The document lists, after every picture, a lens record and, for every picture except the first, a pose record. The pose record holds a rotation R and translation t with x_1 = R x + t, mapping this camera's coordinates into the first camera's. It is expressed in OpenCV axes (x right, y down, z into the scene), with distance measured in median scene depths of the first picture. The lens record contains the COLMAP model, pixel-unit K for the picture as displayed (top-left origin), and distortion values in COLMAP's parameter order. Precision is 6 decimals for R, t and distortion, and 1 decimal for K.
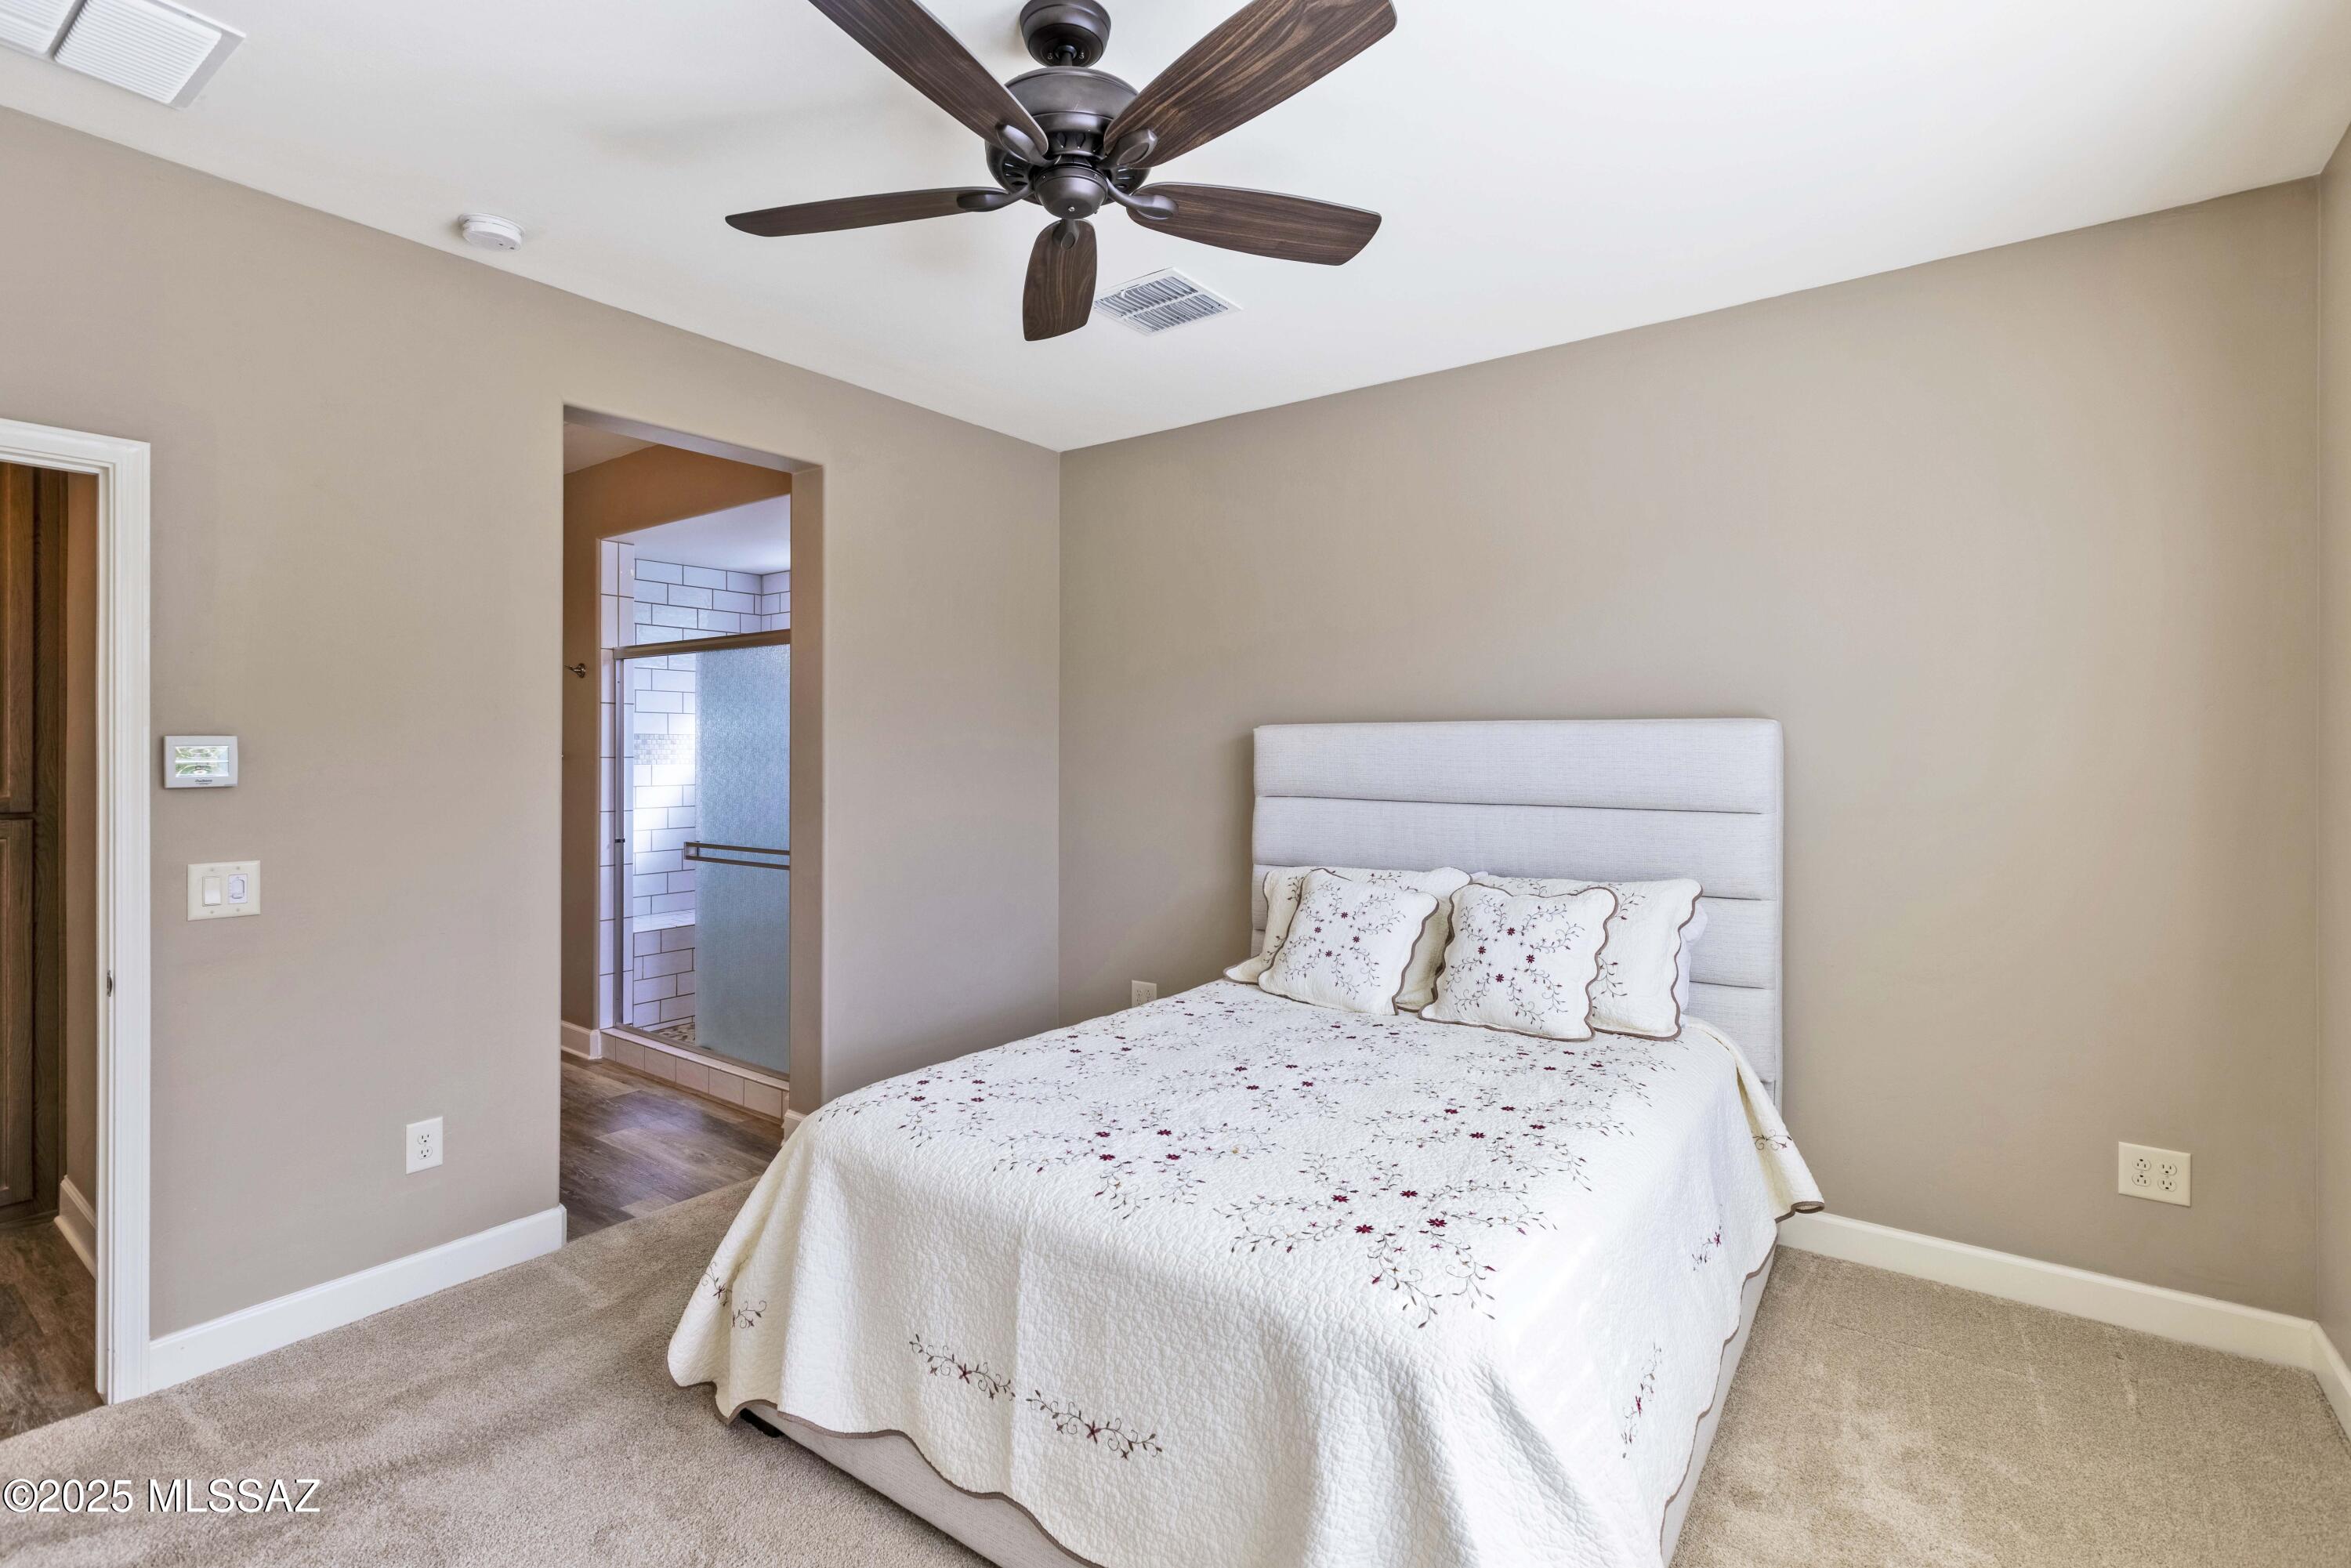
lens RADIAL K [[1084.9, 0, 1158.9], [0, 1084.9, 744.5], [0, 0, 1]] dist [-0.002254, 0.000070]
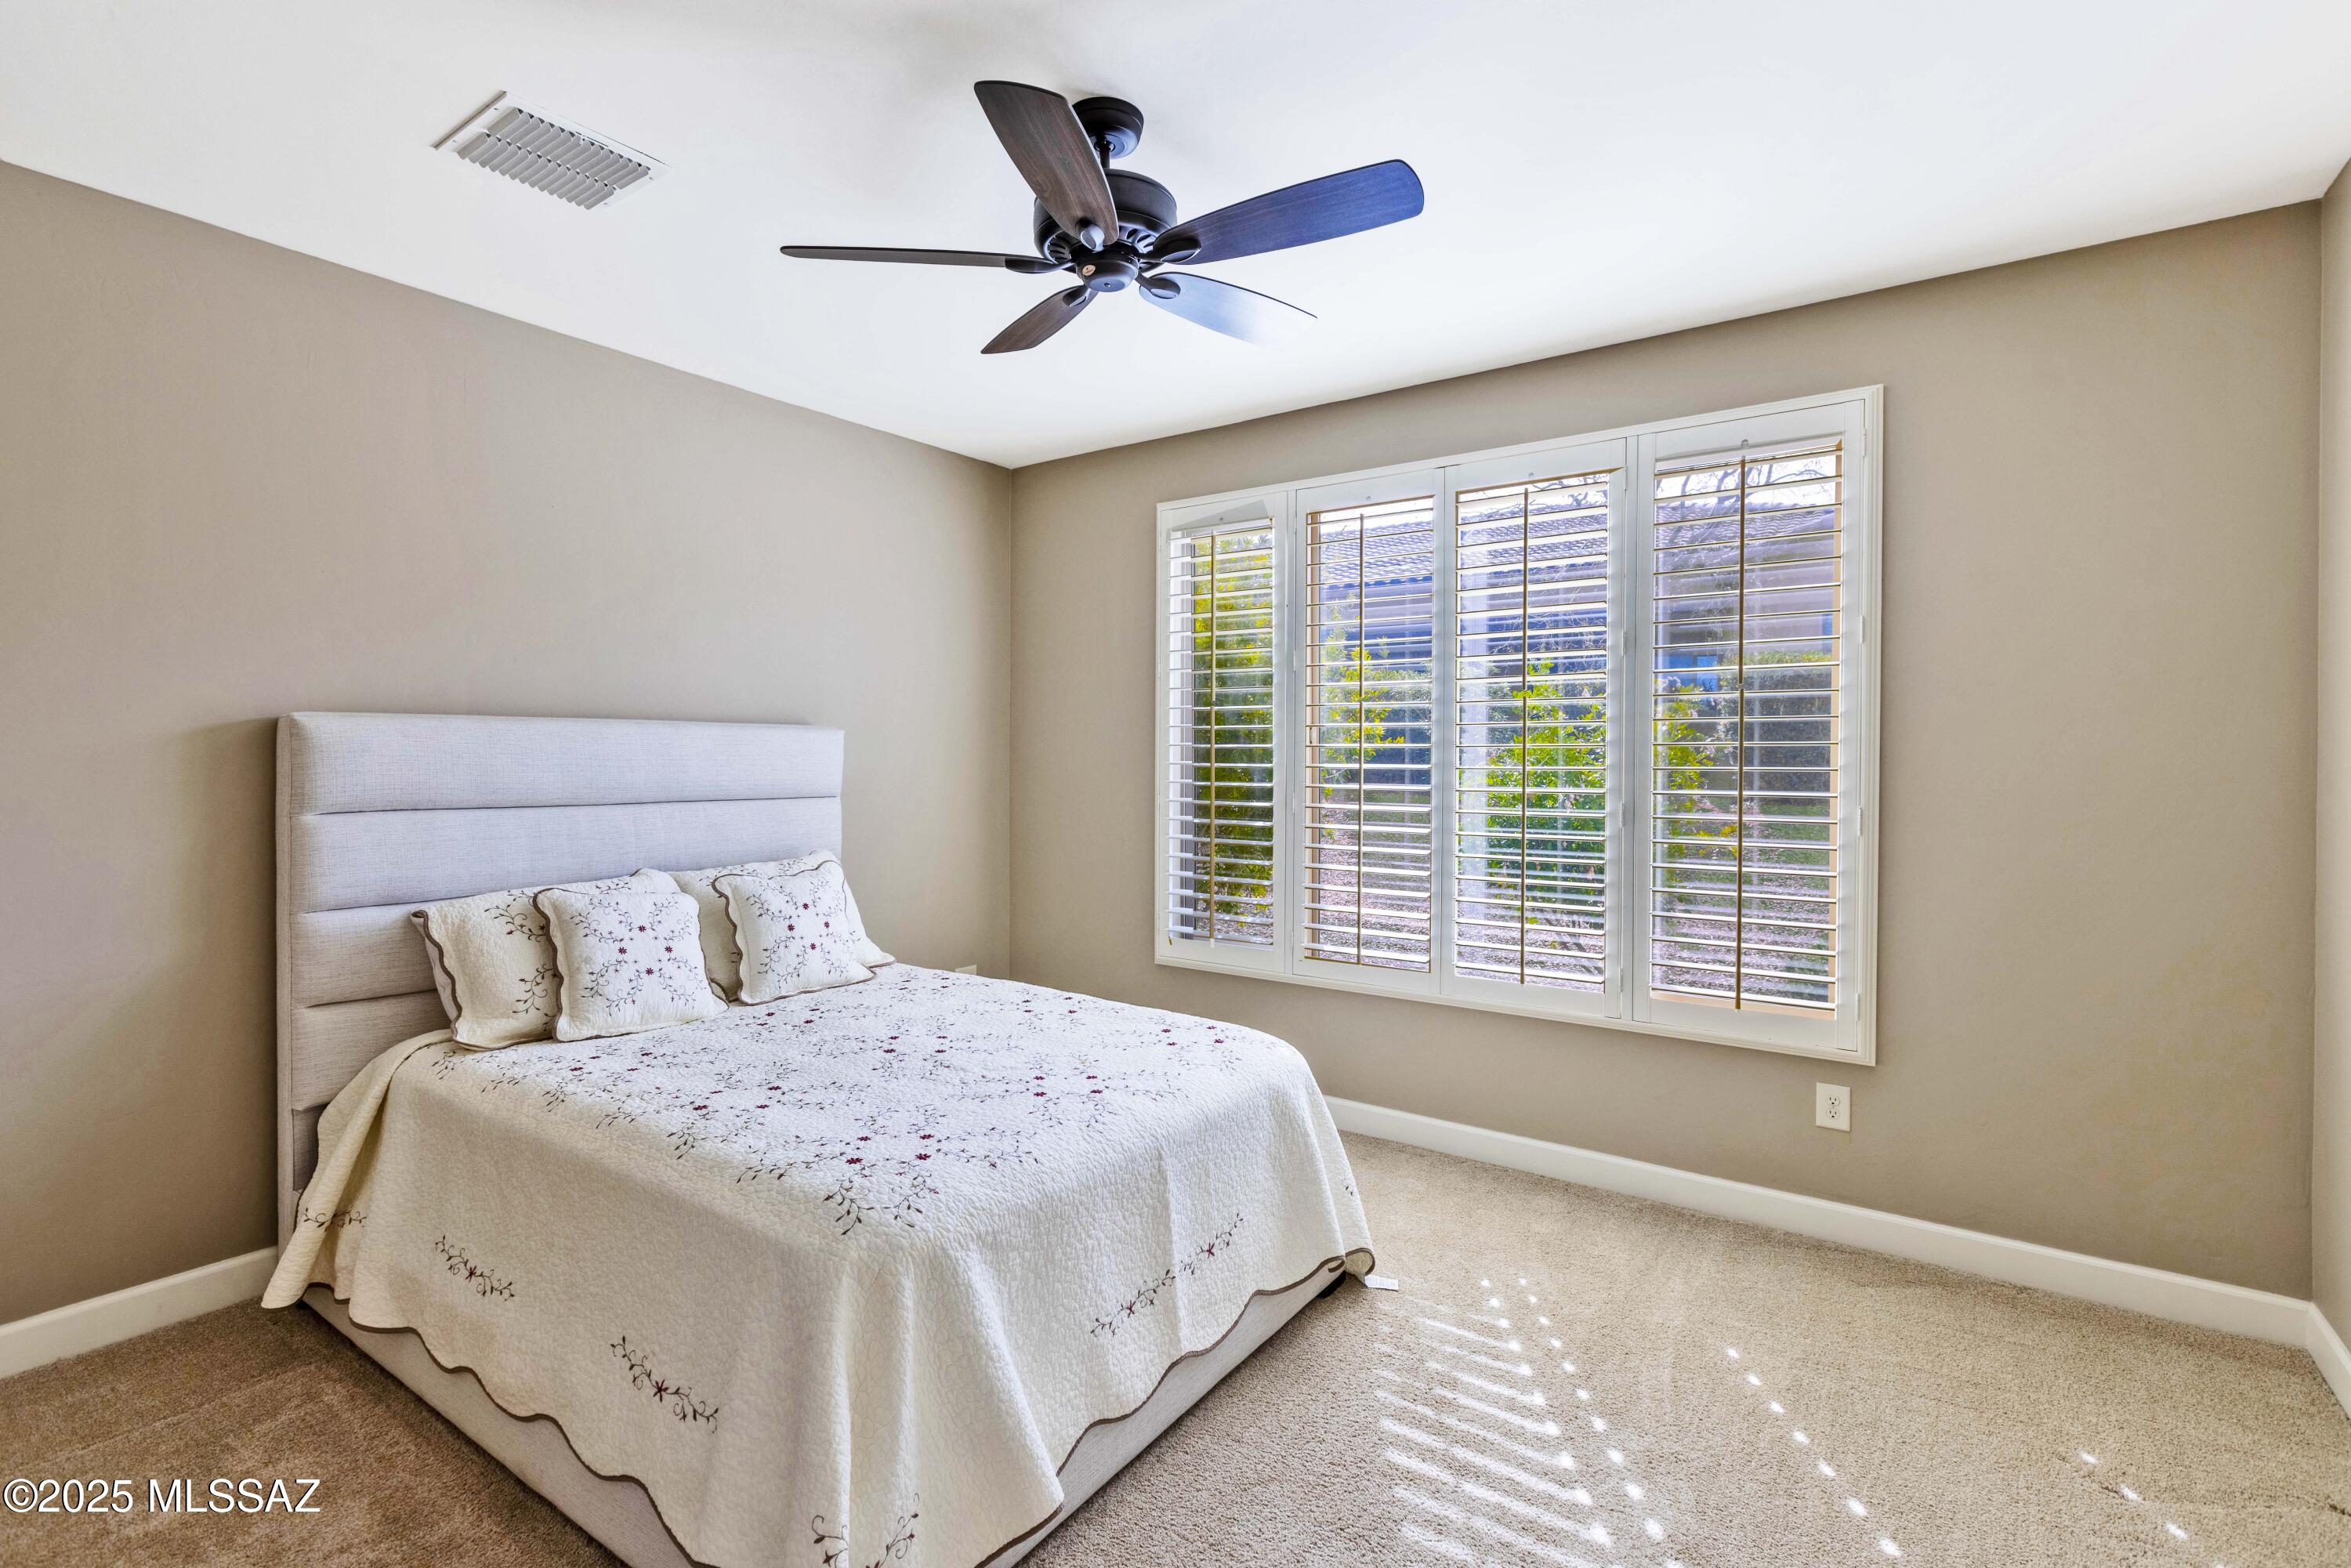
lens RADIAL K [[1048.9, 0, 1180.0], [0, 1048.9, 780.9], [0, 0, 1]] dist [-0.001072, 0.000001]
pose [[-0.018224, -0.023456, 0.999559, -0.609333], [-0.005843, 0.999710, 0.023353, 0.008198], [-0.999817, -0.005415, -0.018356, 0.479482]]
